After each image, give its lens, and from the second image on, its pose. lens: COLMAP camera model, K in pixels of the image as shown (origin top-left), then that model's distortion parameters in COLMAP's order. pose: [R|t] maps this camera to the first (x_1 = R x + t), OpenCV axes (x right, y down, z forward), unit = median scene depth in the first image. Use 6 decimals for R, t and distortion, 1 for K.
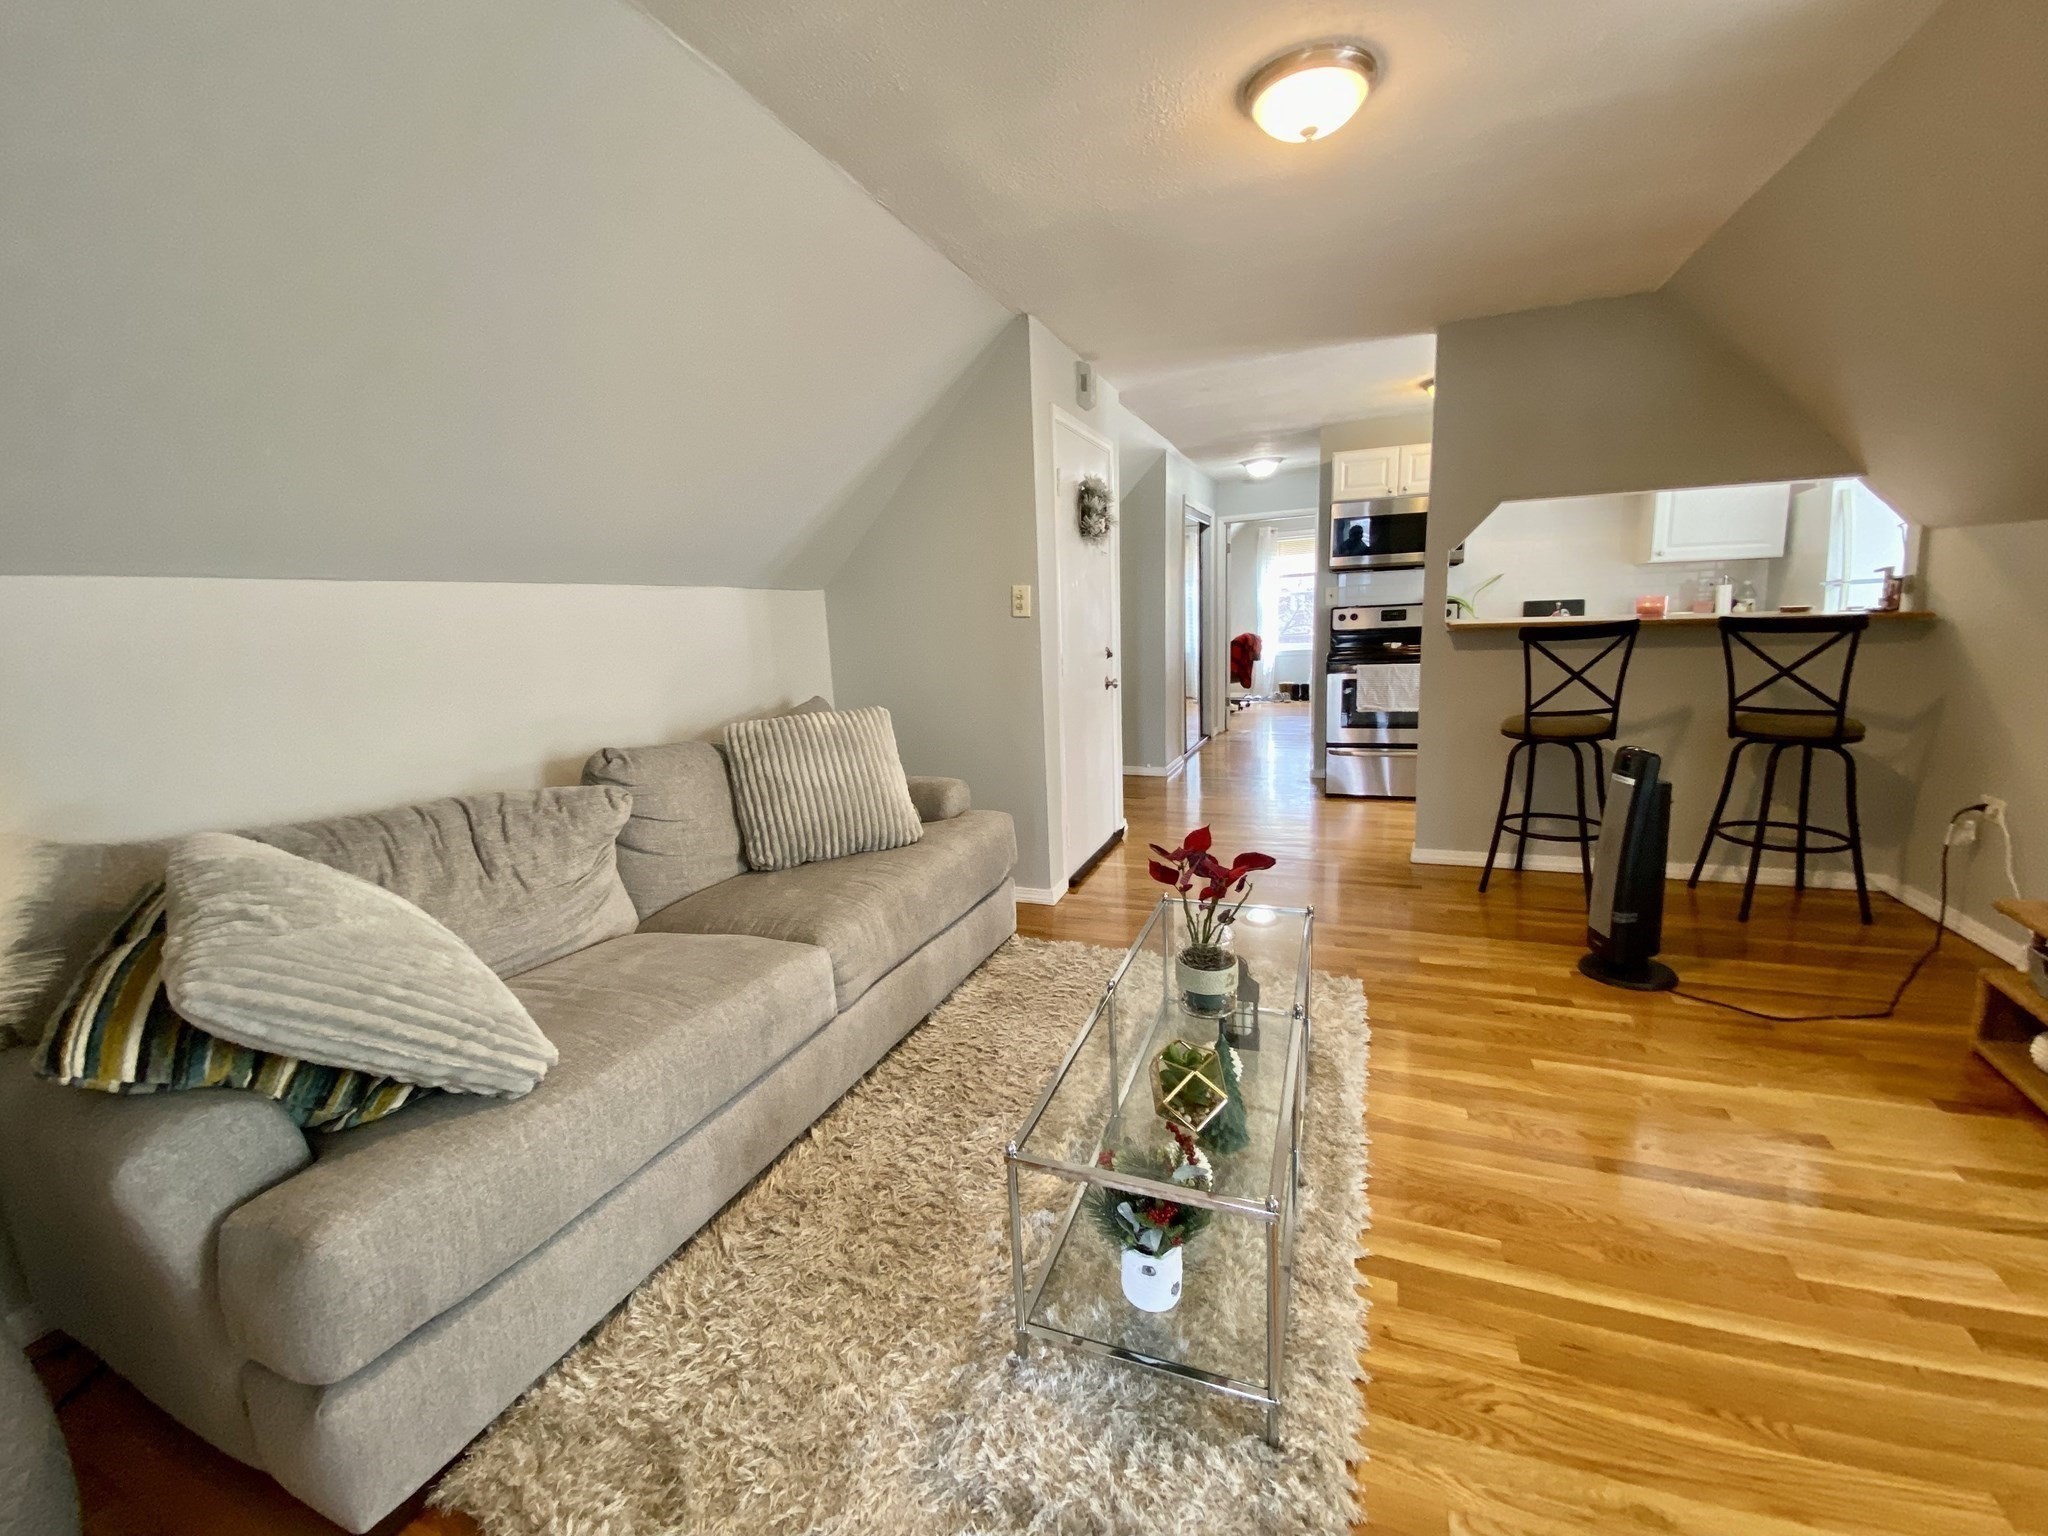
lens RADIAL K [[828.3, 0, 1008.3], [0, 828.3, 764.7], [0, 0, 1]] dist [0.002095, -0.012267]
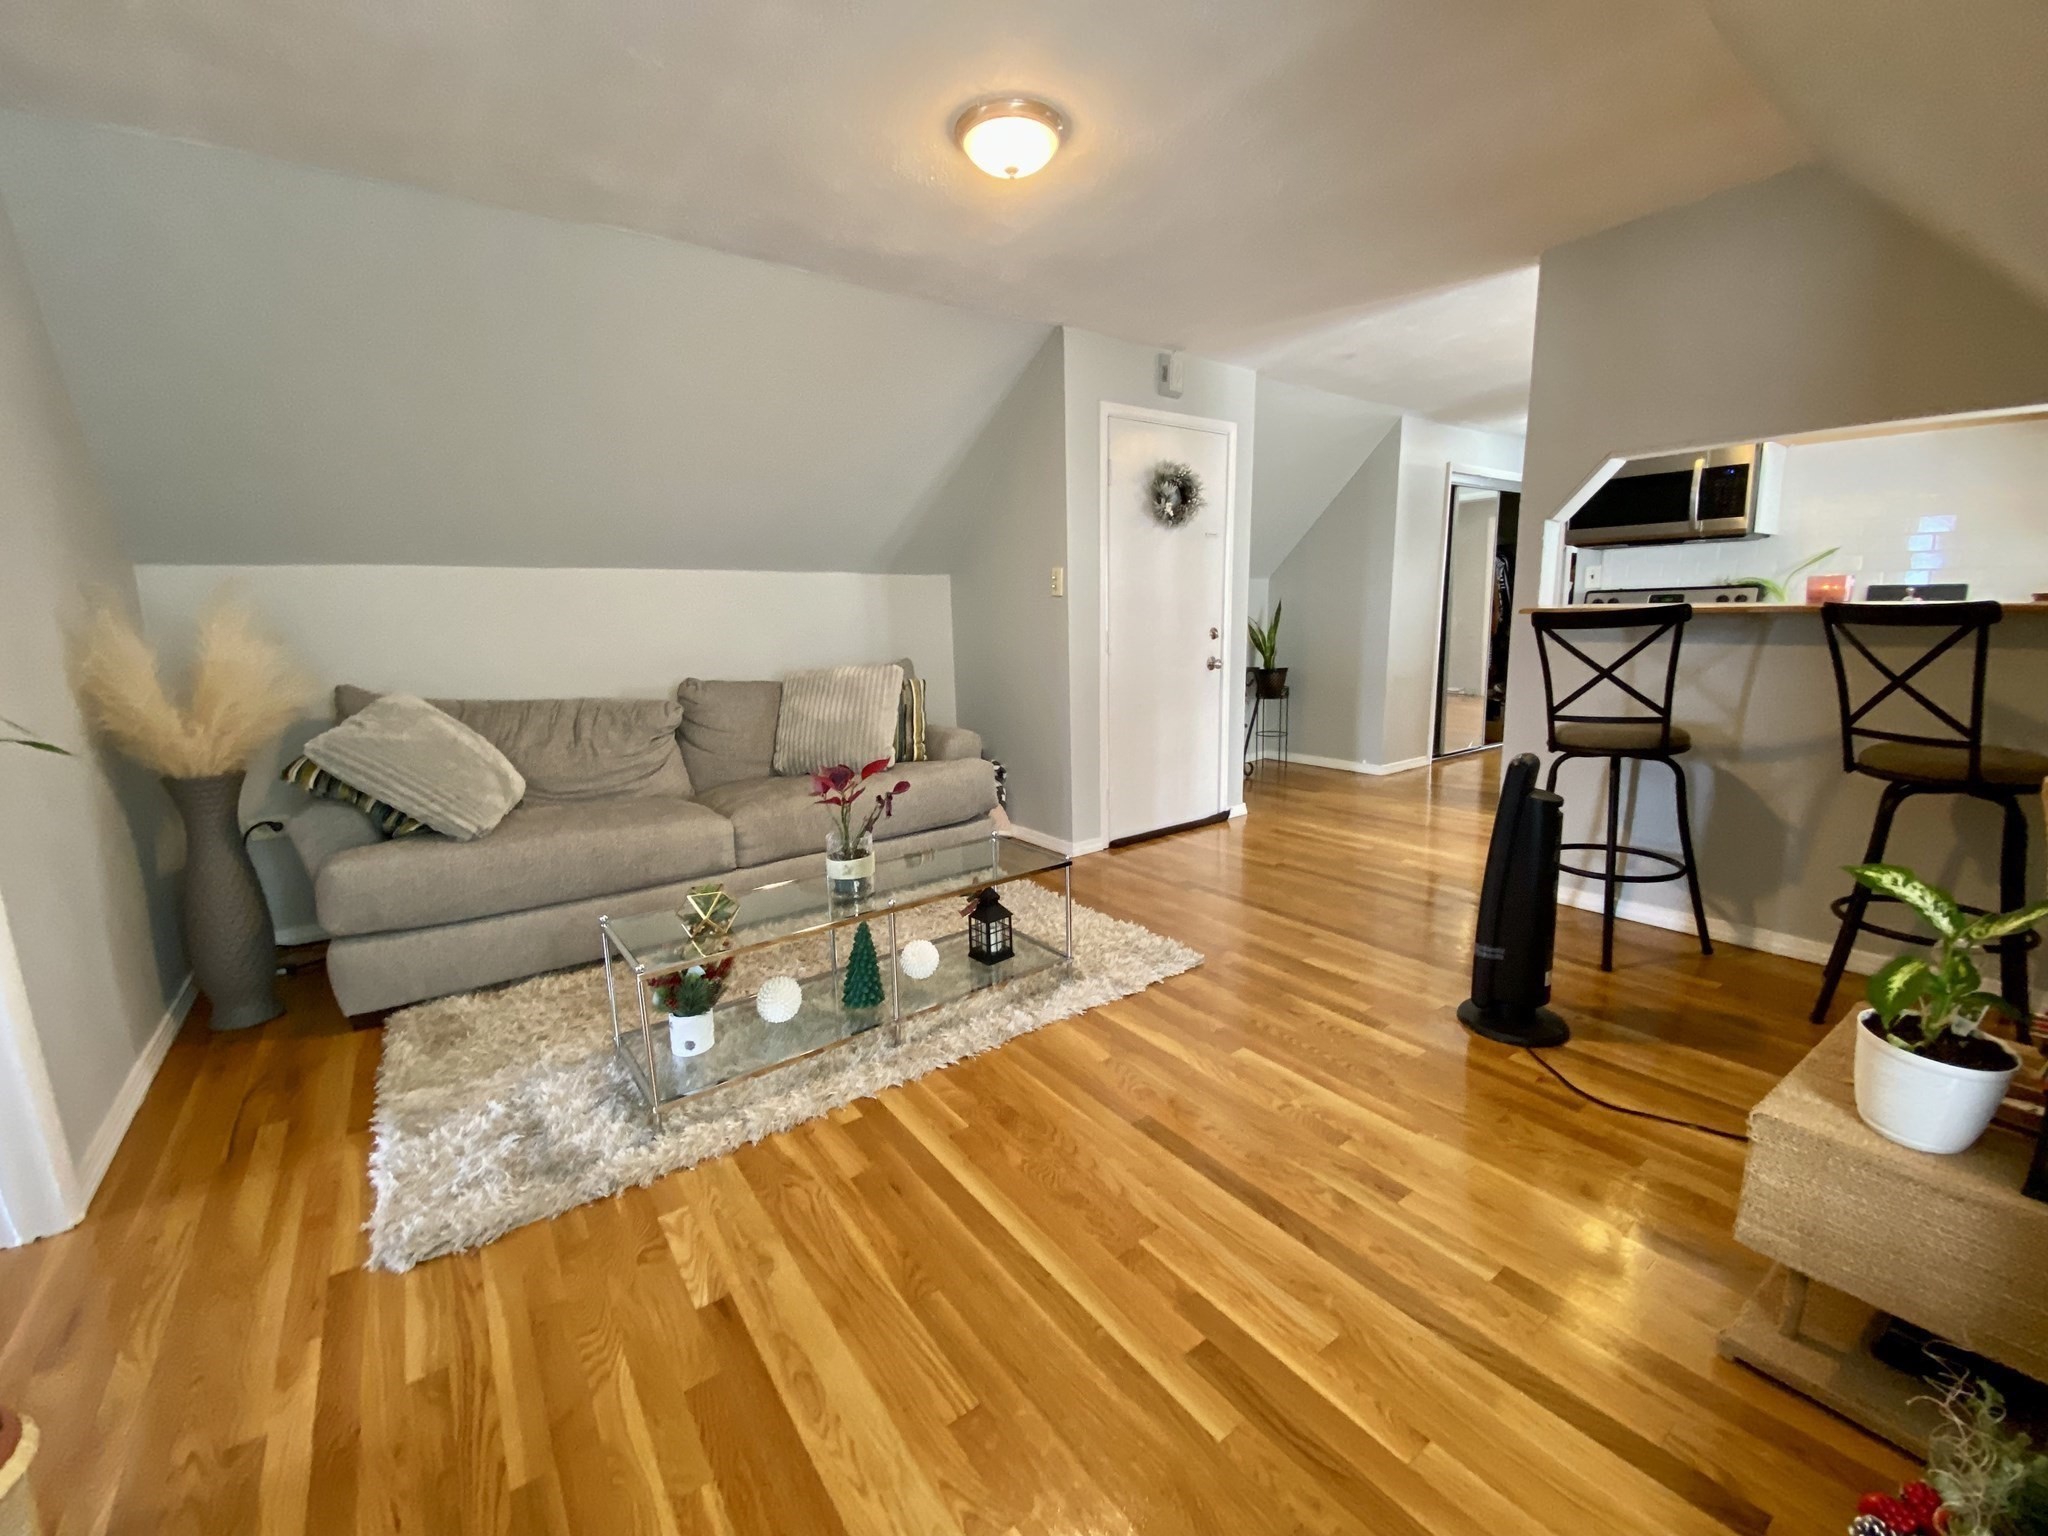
lens RADIAL K [[828.3, 0, 1011.4], [0, 828.3, 758.3], [0, 0, 1]] dist [0.002095, -0.012267]
pose [[0.850294, 0.109723, -0.514743, 0.774288], [-0.102917, 0.993810, 0.041834, 0.001822], [0.516147, 0.017405, 0.856323, 0.010502]]
